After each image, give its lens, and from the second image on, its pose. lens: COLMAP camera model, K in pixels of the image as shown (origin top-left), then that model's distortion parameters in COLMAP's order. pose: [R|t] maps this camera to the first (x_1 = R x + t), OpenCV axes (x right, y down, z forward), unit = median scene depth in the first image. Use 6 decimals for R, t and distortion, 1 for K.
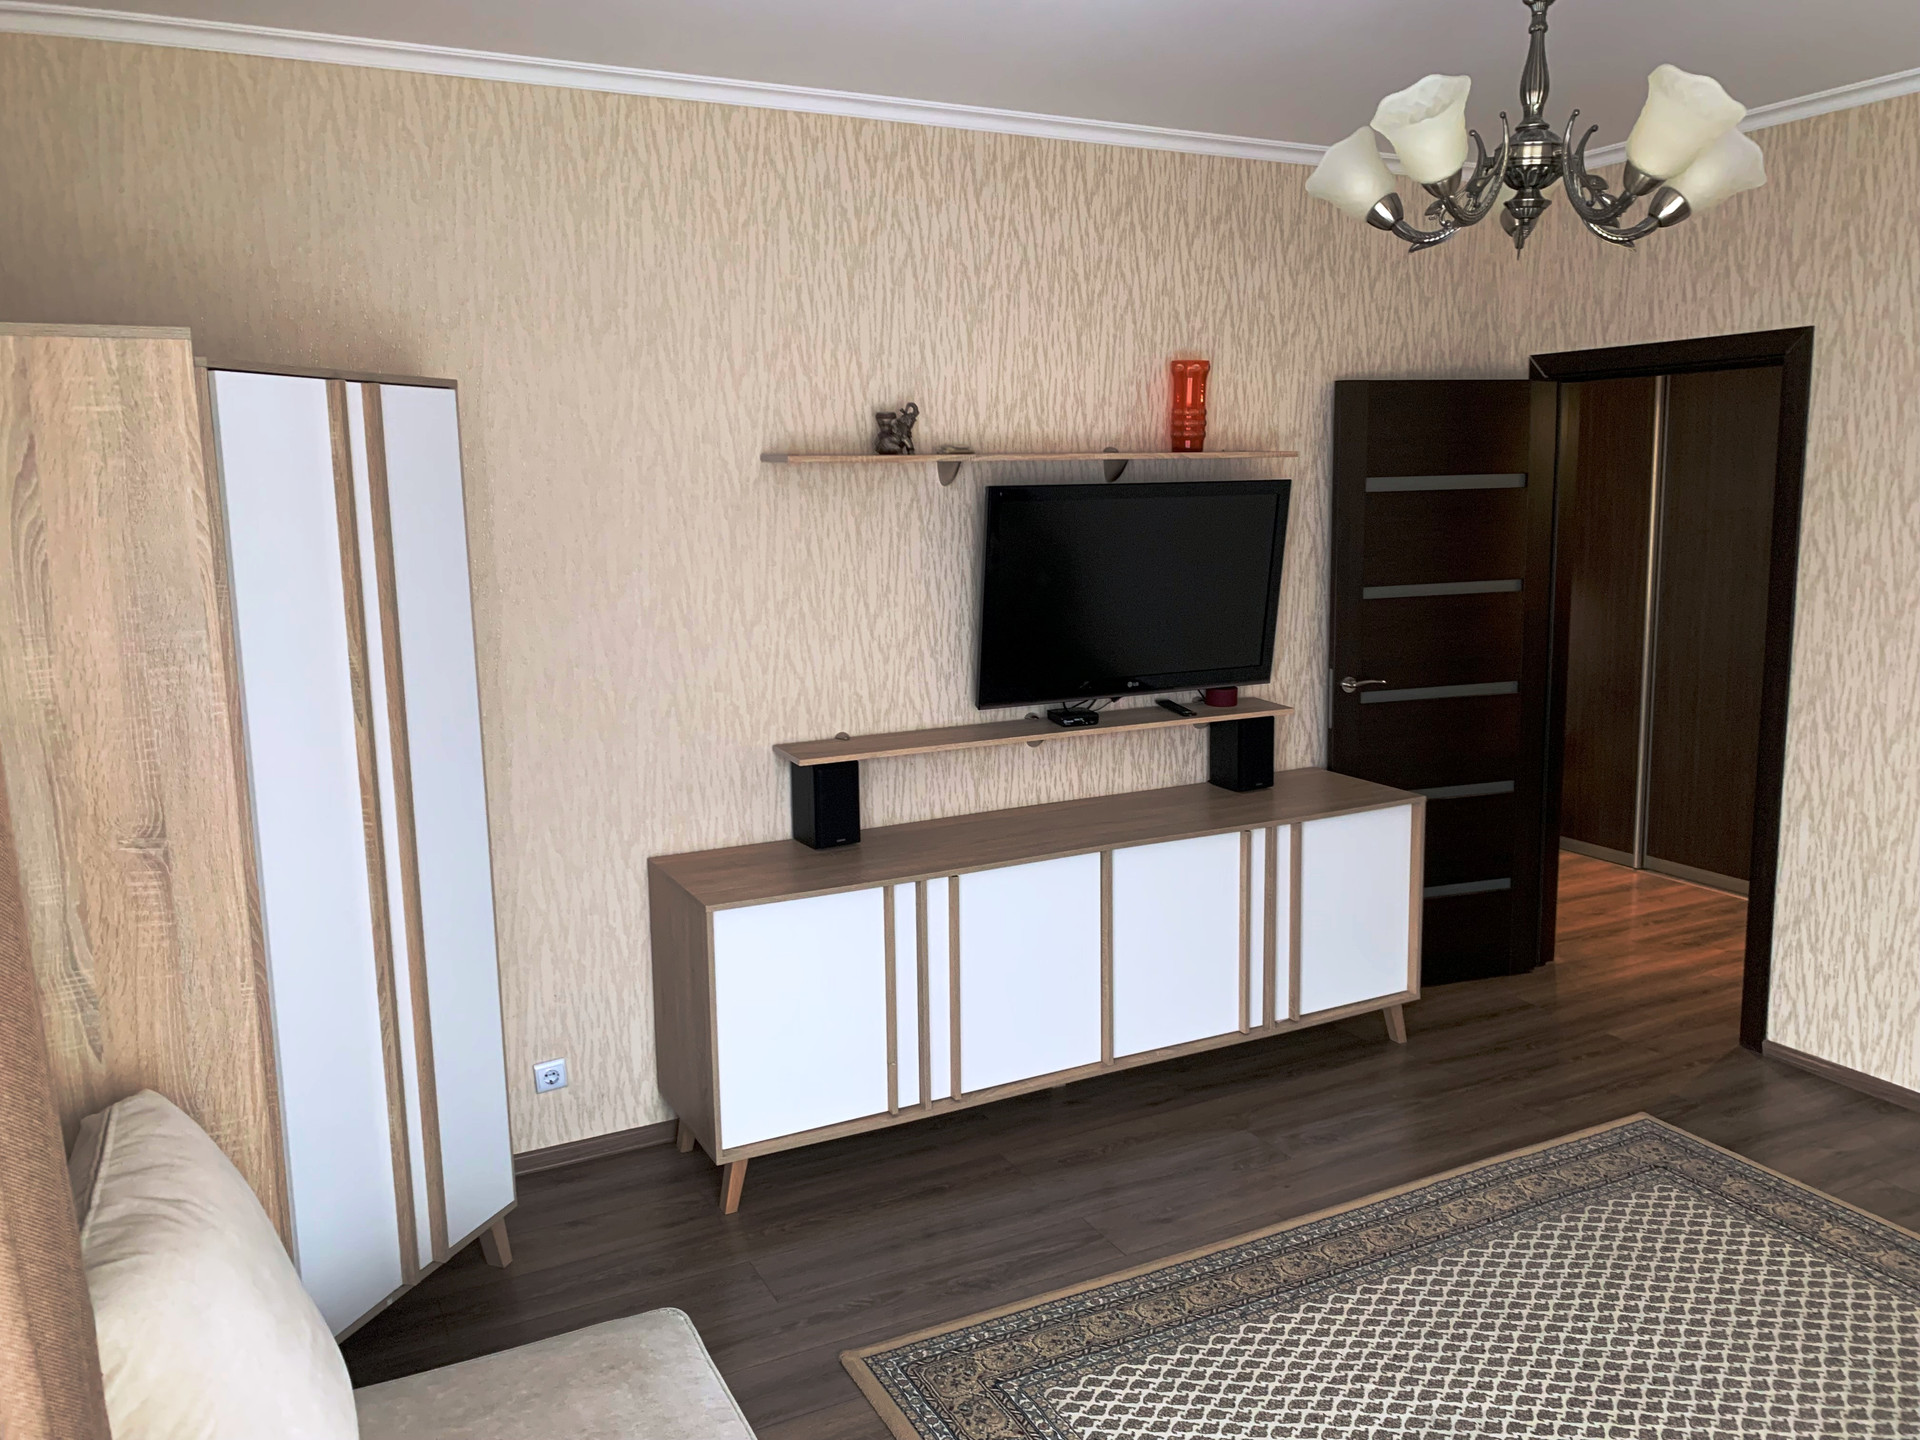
lens RADIAL K [[1480.8, 0, 967.9], [0, 1480.8, 724.6], [0, 0, 1]] dist [0.051174, -0.067730]
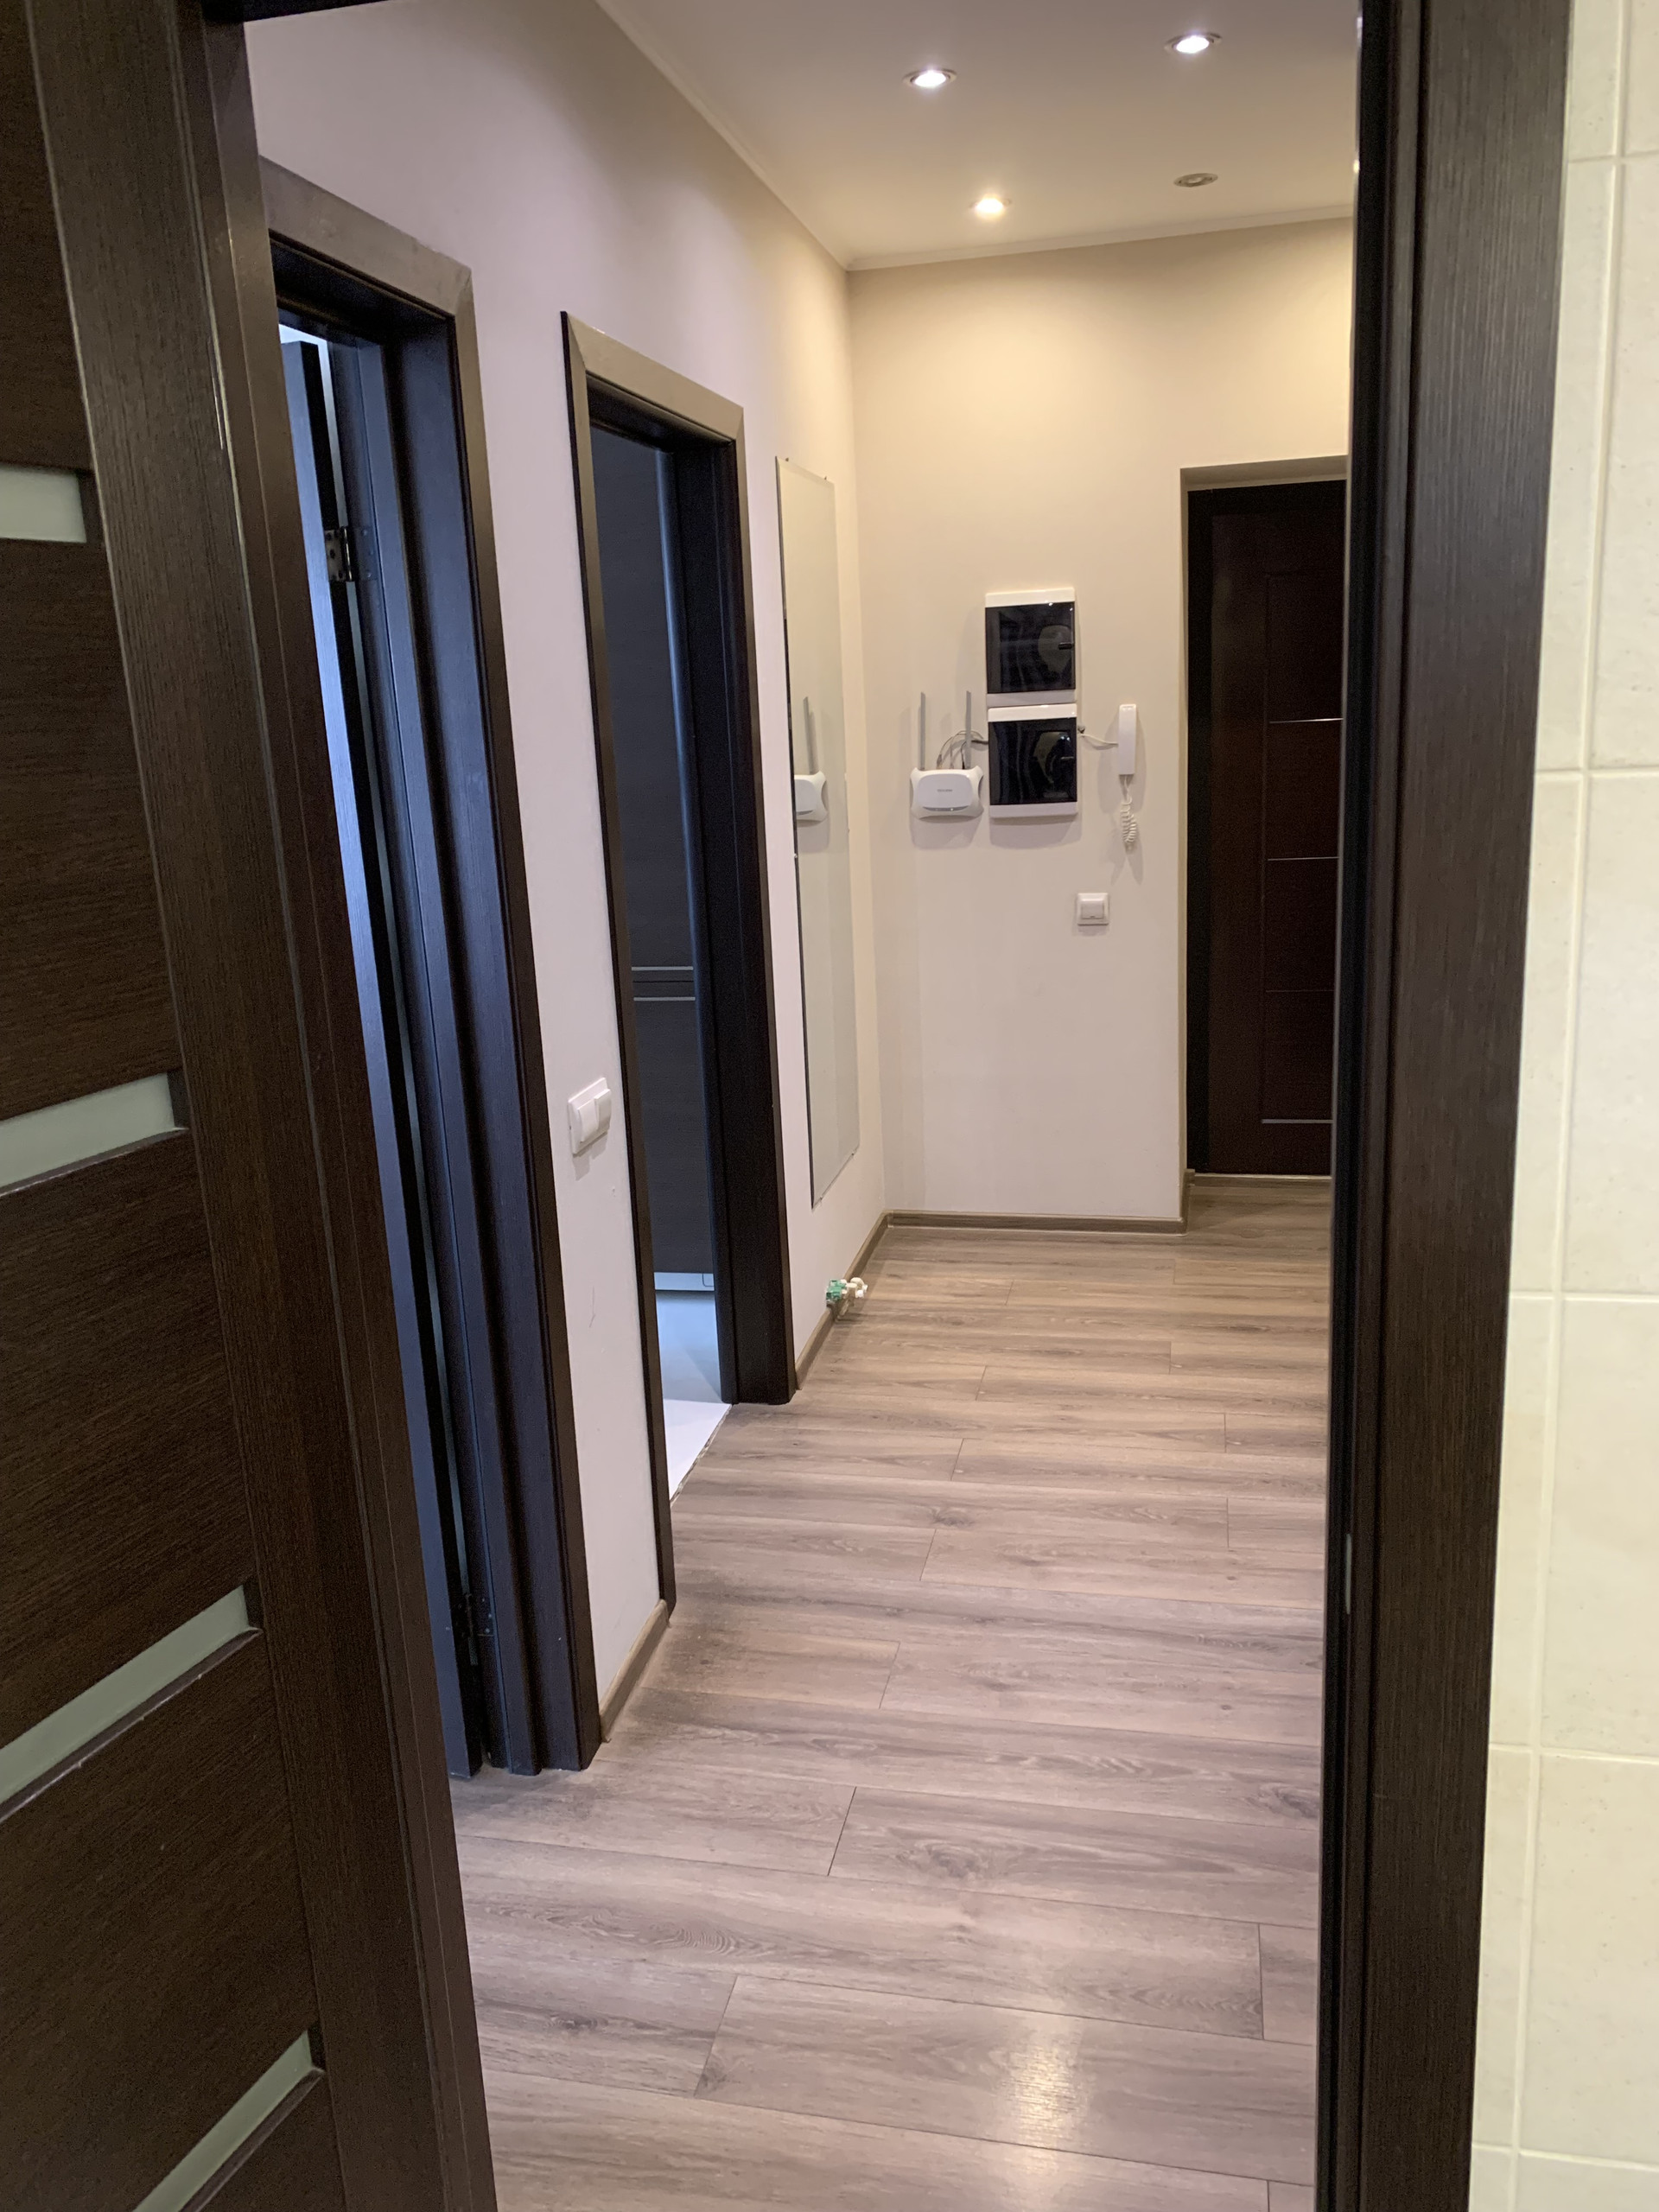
lens RADIAL K [[1706.0, 0, 788.1], [0, 1706.0, 1121.2], [0, 0, 1]] dist [0.051174, -0.067730]
pose [[0.757913, 0.136851, -0.637840, 0.687590], [-0.063590, 0.988591, 0.136546, -0.088941], [0.649249, -0.062930, 0.757968, 0.649969]]
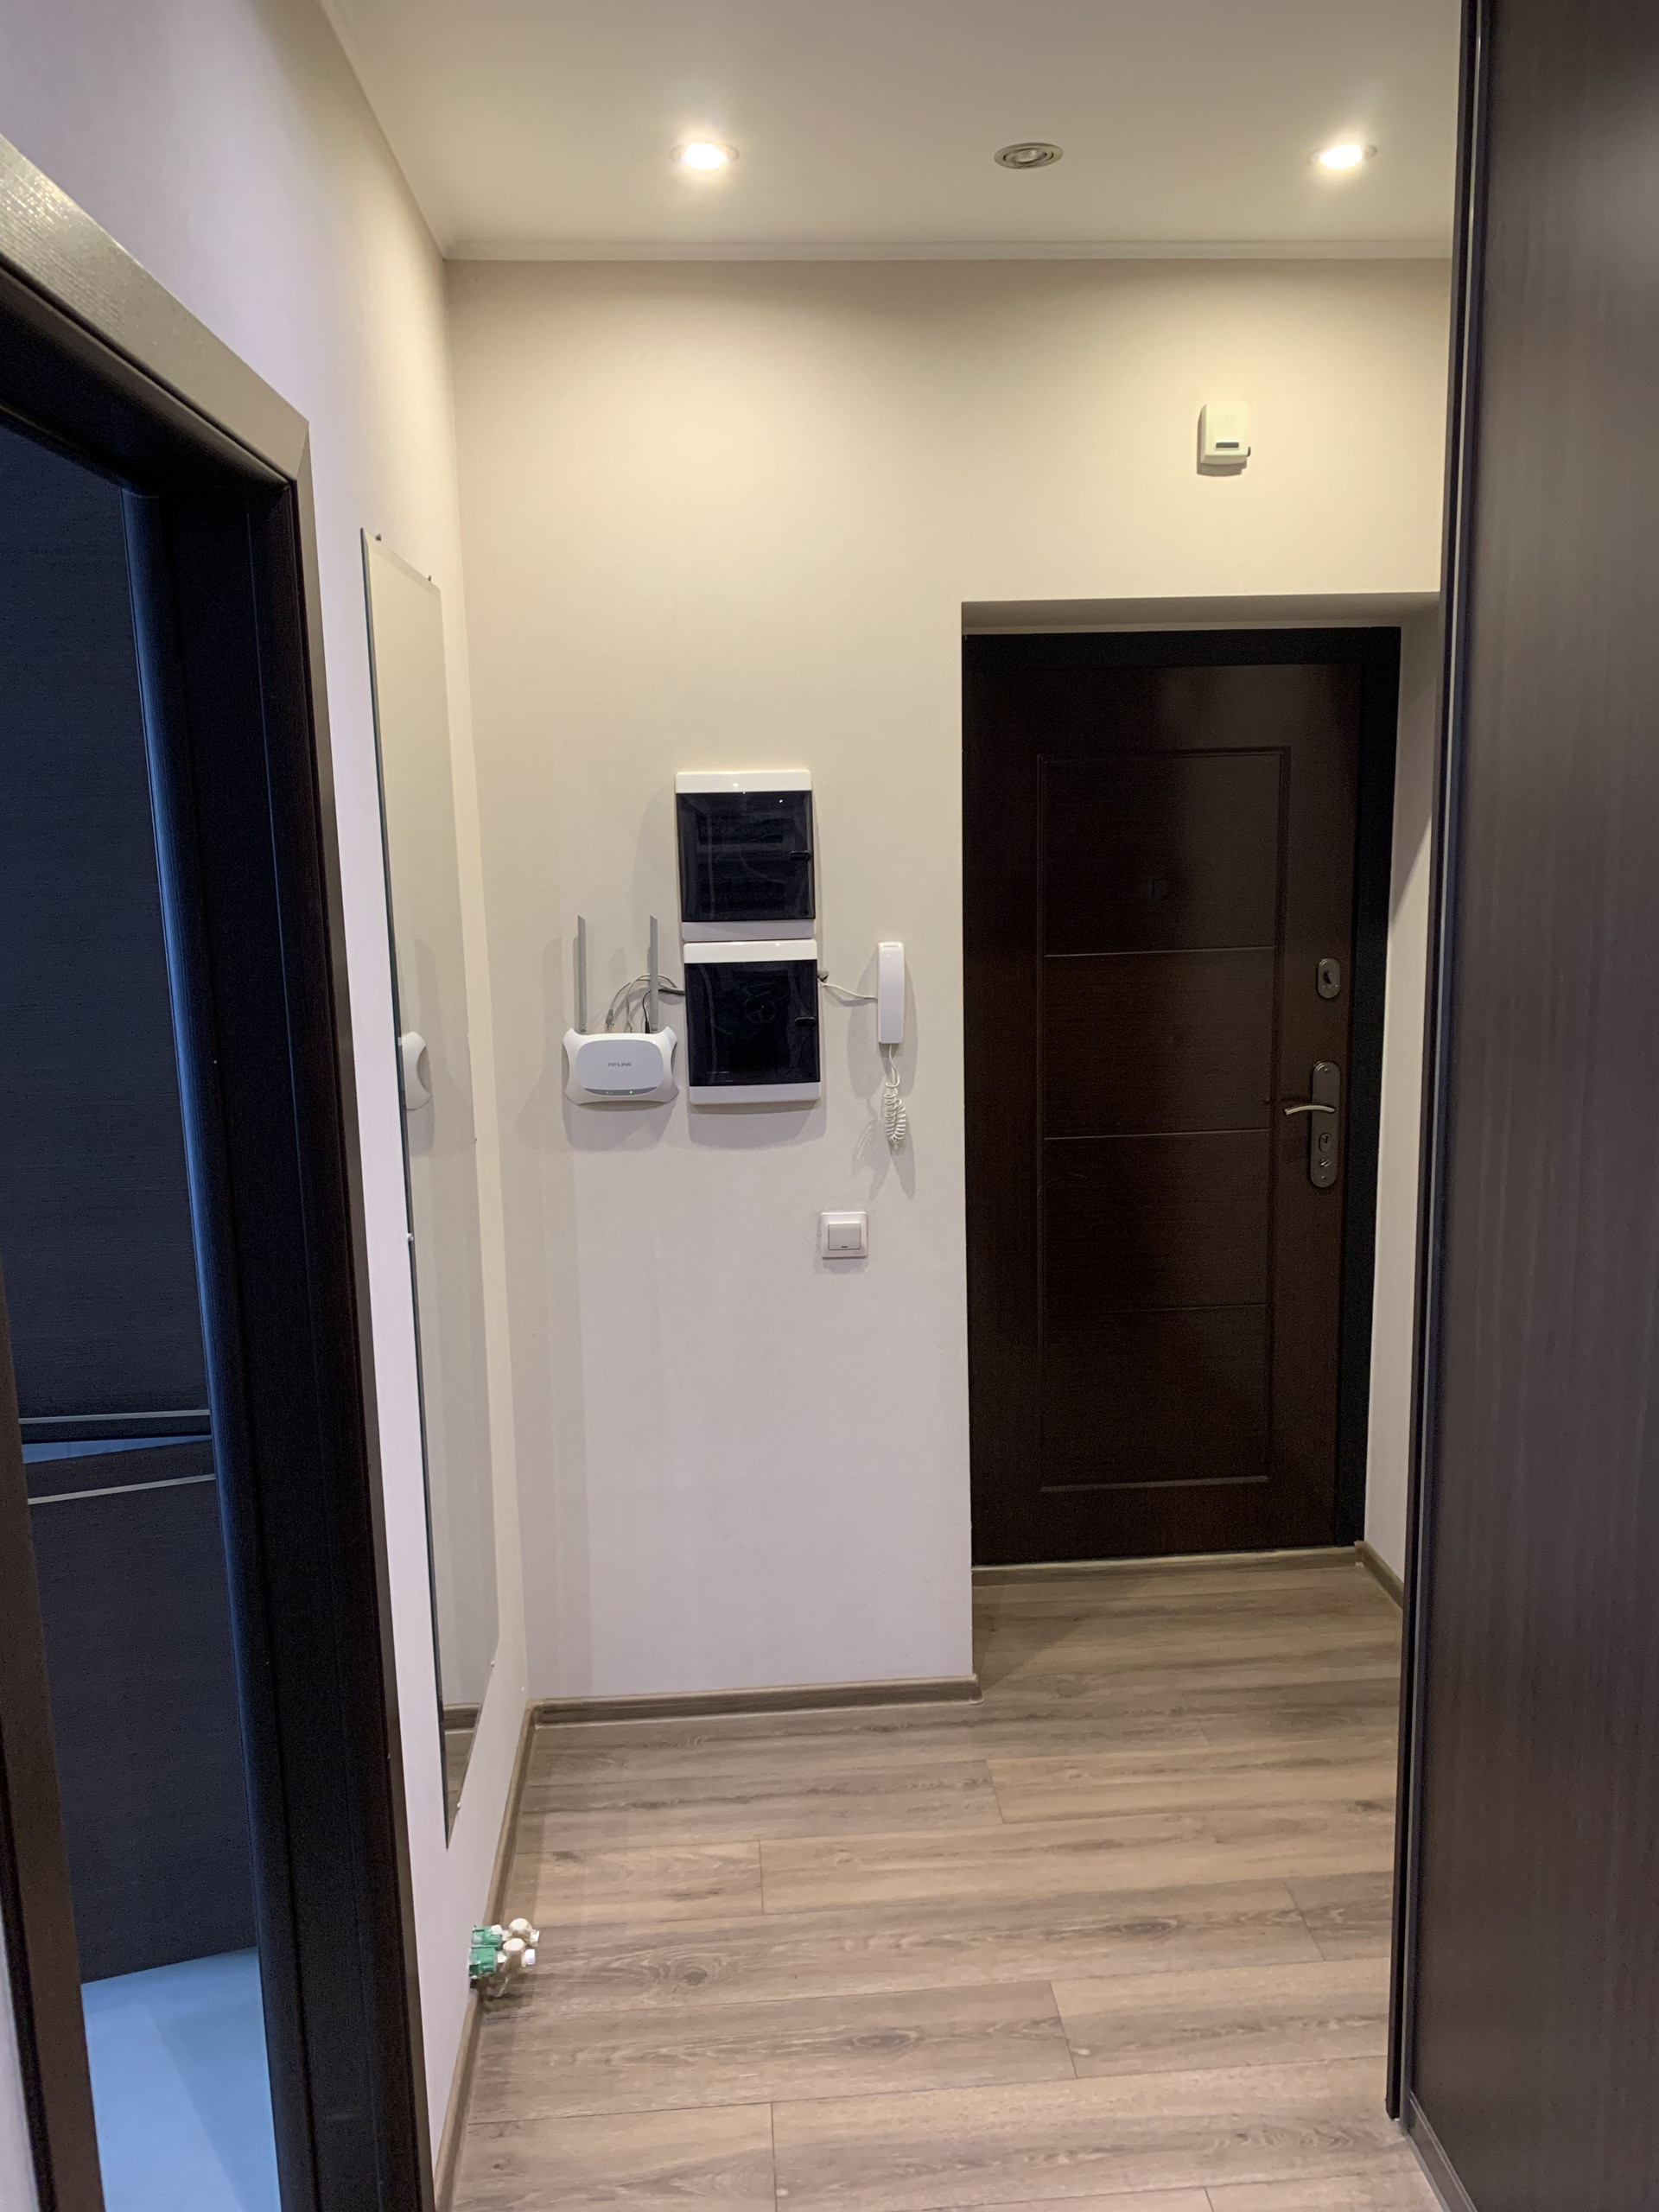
lens RADIAL K [[1706.0, 0, 845.3], [0, 1706.0, 1111.5], [0, 0, 1]] dist [0.051174, -0.067730]
pose [[0.922600, 0.069045, -0.379528, 0.466890], [-0.057517, 0.997476, 0.041644, -0.150079], [0.381446, -0.016591, 0.924242, 0.866723]]
